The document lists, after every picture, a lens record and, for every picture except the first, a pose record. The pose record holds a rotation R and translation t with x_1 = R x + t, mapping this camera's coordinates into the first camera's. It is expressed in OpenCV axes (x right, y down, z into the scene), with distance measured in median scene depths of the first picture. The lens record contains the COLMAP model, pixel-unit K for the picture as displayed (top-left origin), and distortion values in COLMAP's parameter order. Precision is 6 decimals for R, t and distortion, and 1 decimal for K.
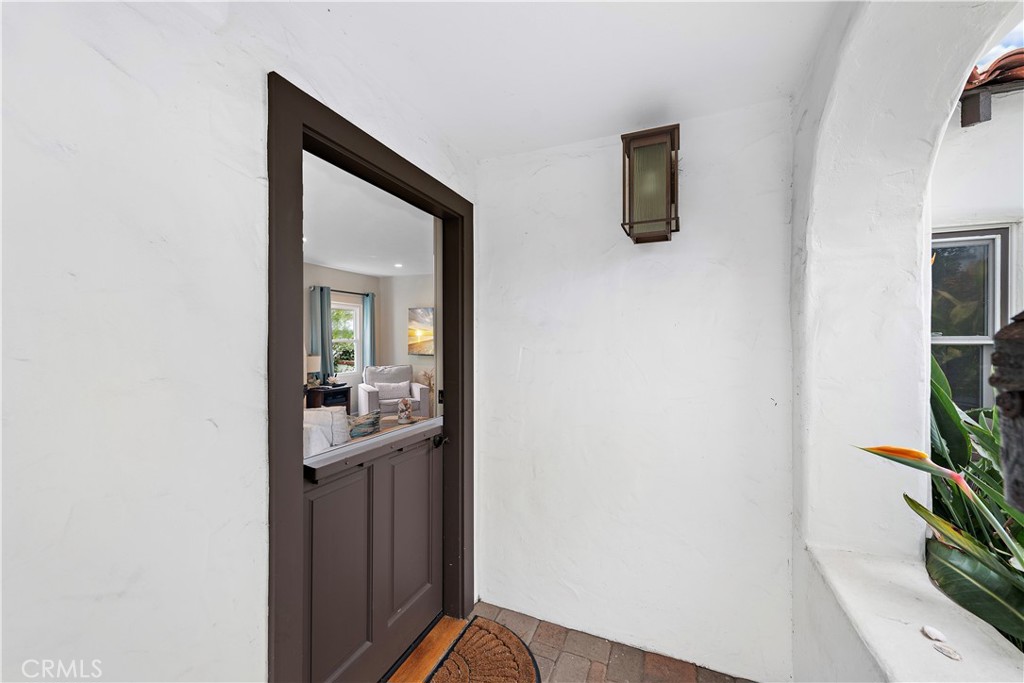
lens RADIAL K [[403.0, 0, 510.9], [0, 403.0, 341.8], [0, 0, 1]] dist [0.018203, -0.004910]
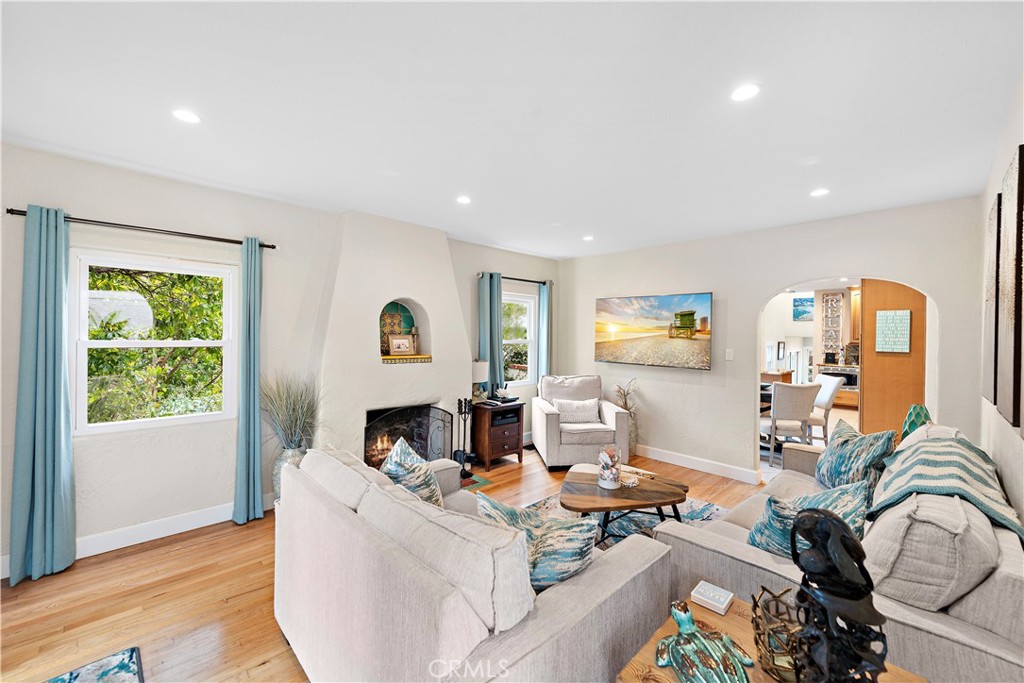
lens RADIAL K [[403.0, 0, 515.3], [0, 403.0, 338.2], [0, 0, 1]] dist [0.018203, -0.004910]
pose [[0.925532, 0.015979, -0.378332, -0.110651], [-0.014929, 0.999872, 0.005709, -0.013145], [0.378375, 0.000364, 0.925653, 0.257020]]
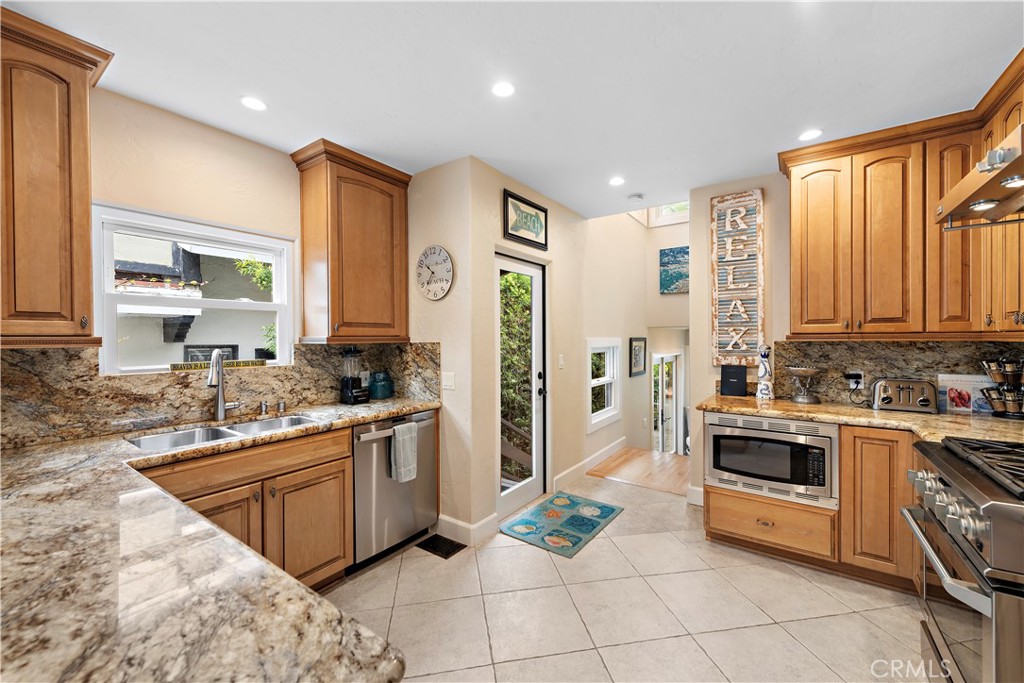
lens RADIAL K [[403.0, 0, 511.9], [0, 403.0, 340.4], [0, 0, 1]] dist [0.018203, -0.004910]
pose [[0.978763, -0.004813, -0.204940, 0.182132], [0.005327, 0.999984, 0.001957, -0.003726], [0.204927, -0.003008, 0.978773, 1.351448]]
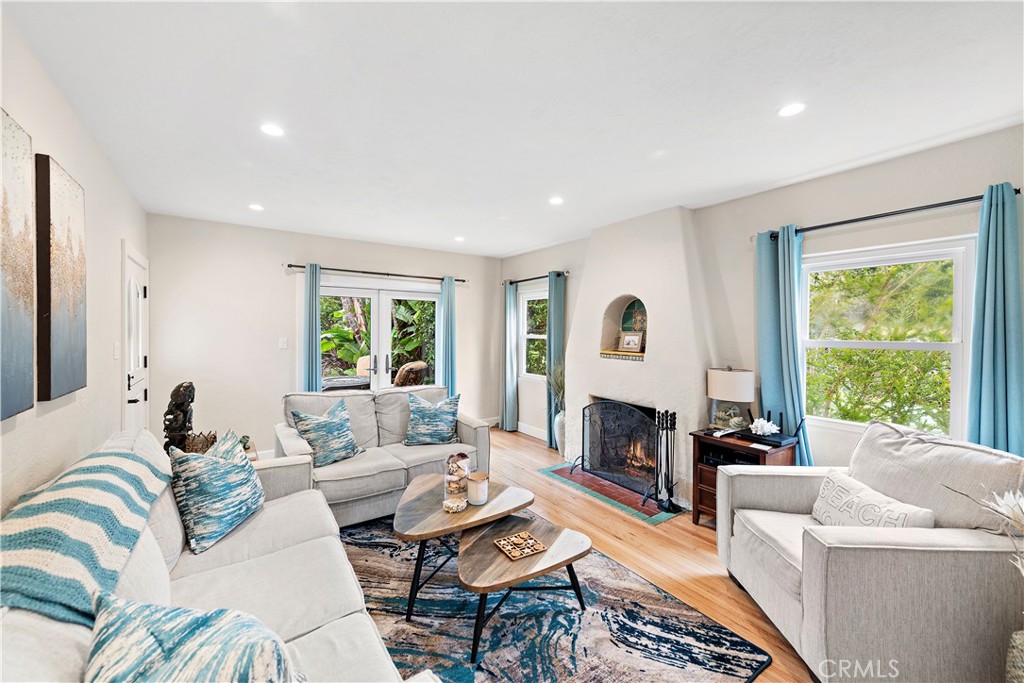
lens RADIAL K [[403.0, 0, 513.9], [0, 403.0, 333.7], [0, 0, 1]] dist [0.018203, -0.004910]
pose [[-0.515662, 0.007181, -0.856762, 0.097674], [-0.008422, 0.999874, 0.013450, -0.015189], [0.856751, 0.014151, -0.515537, 0.870632]]
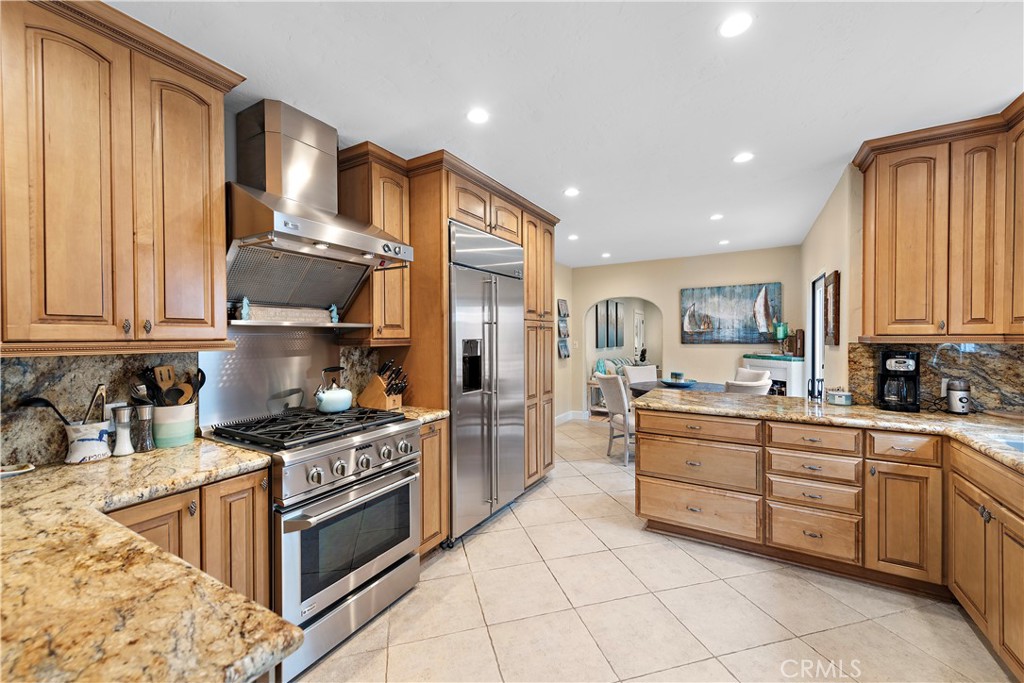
lens RADIAL K [[403.0, 0, 517.8], [0, 403.0, 339.1], [0, 0, 1]] dist [0.018203, -0.004910]
pose [[-0.994150, 0.004969, 0.107892, 0.212887], [0.006066, 0.999933, 0.009842, -0.009486], [-0.107836, 0.010439, -0.994114, 1.849974]]
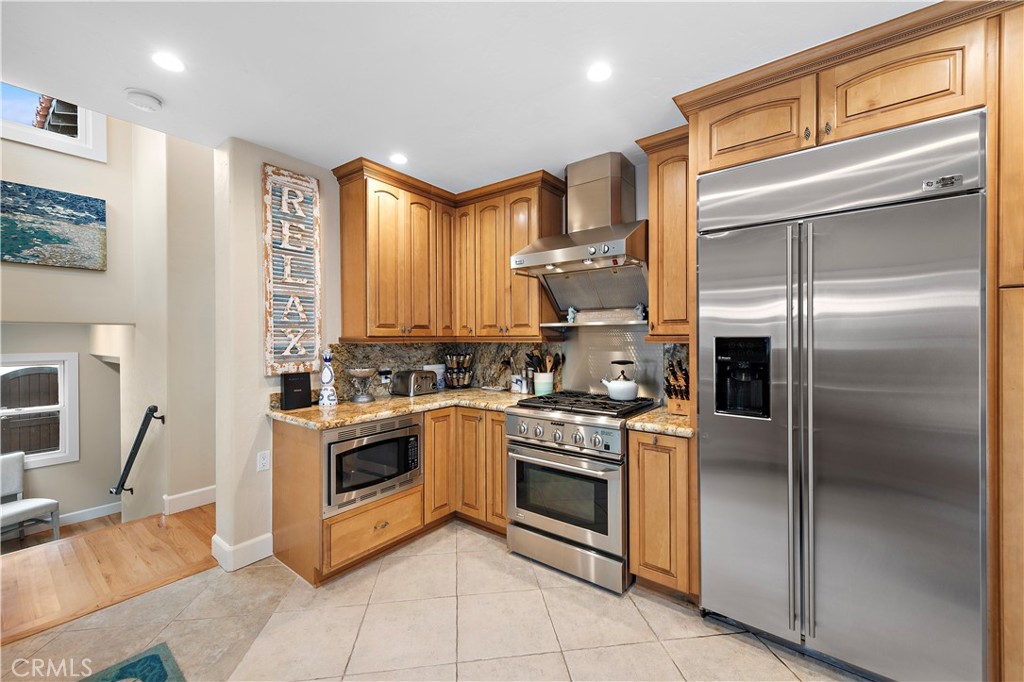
lens RADIAL K [[403.0, 0, 515.9], [0, 403.0, 339.8], [0, 0, 1]] dist [0.018203, -0.004910]
pose [[0.239503, -0.006592, 0.970873, 0.013281], [0.006024, 0.999968, 0.005304, -0.005904], [-0.970877, 0.004578, 0.239535, 1.541978]]
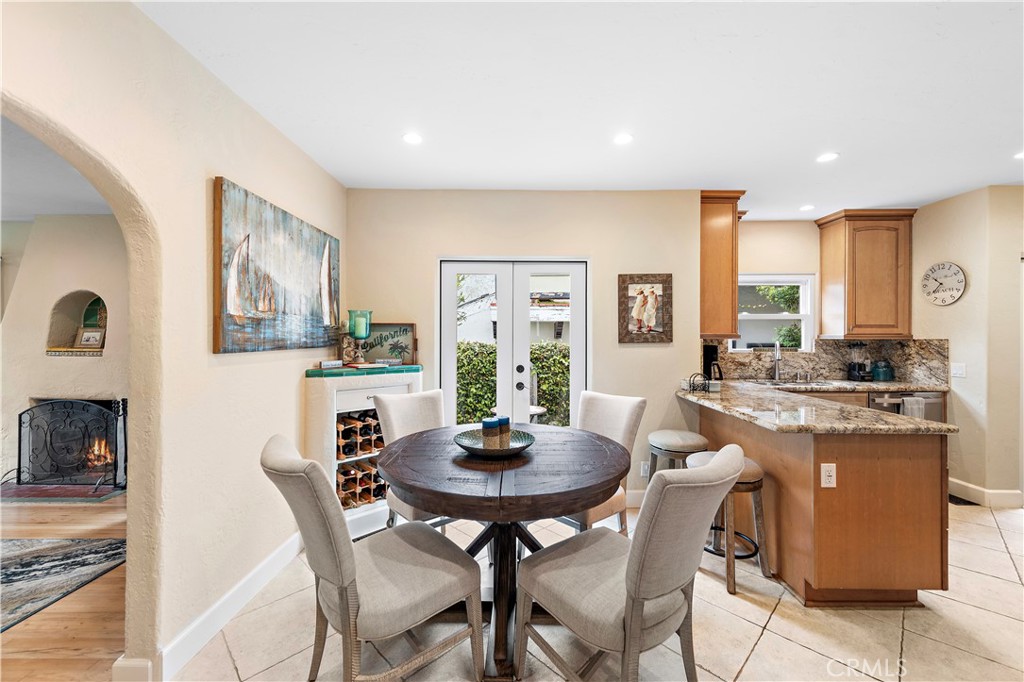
lens RADIAL K [[403.0, 0, 513.4], [0, 403.0, 338.4], [0, 0, 1]] dist [0.018203, -0.004910]
pose [[0.394648, 0.001860, -0.918830, 0.282201], [-0.004276, 0.999991, 0.000188, 0.000095], [0.918822, 0.003854, 0.394652, 1.034909]]
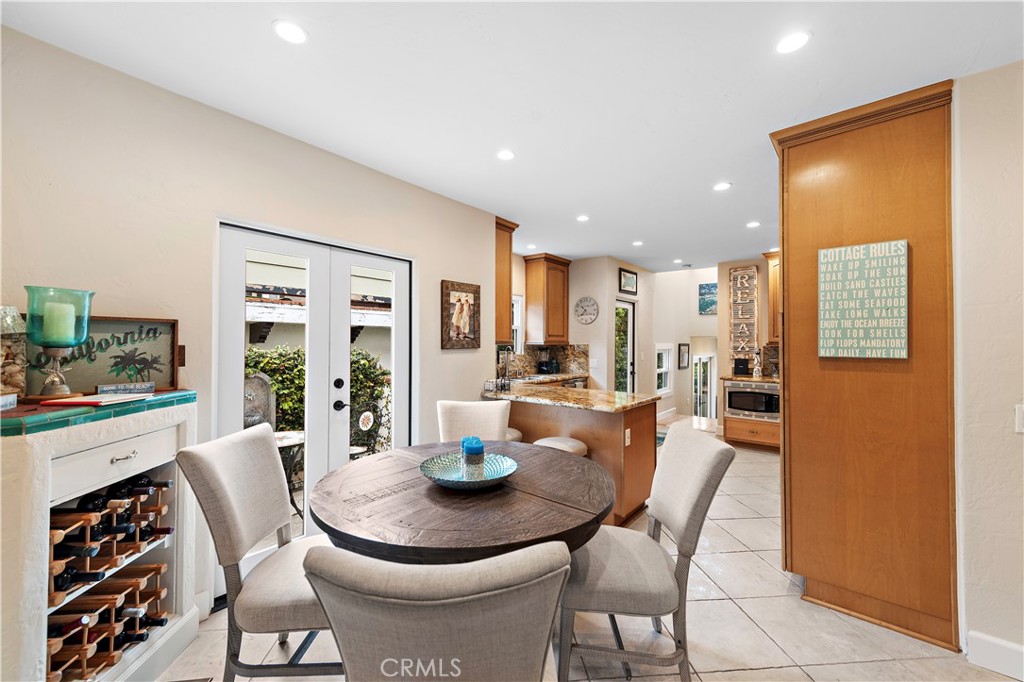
lens RADIAL K [[403.0, 0, 512.9], [0, 403.0, 339.4], [0, 0, 1]] dist [0.018203, -0.004910]
pose [[0.962003, 0.002135, -0.273031, 0.105144], [-0.005705, 0.999908, -0.012282, -0.001210], [0.272980, 0.013373, 0.961927, 0.911016]]
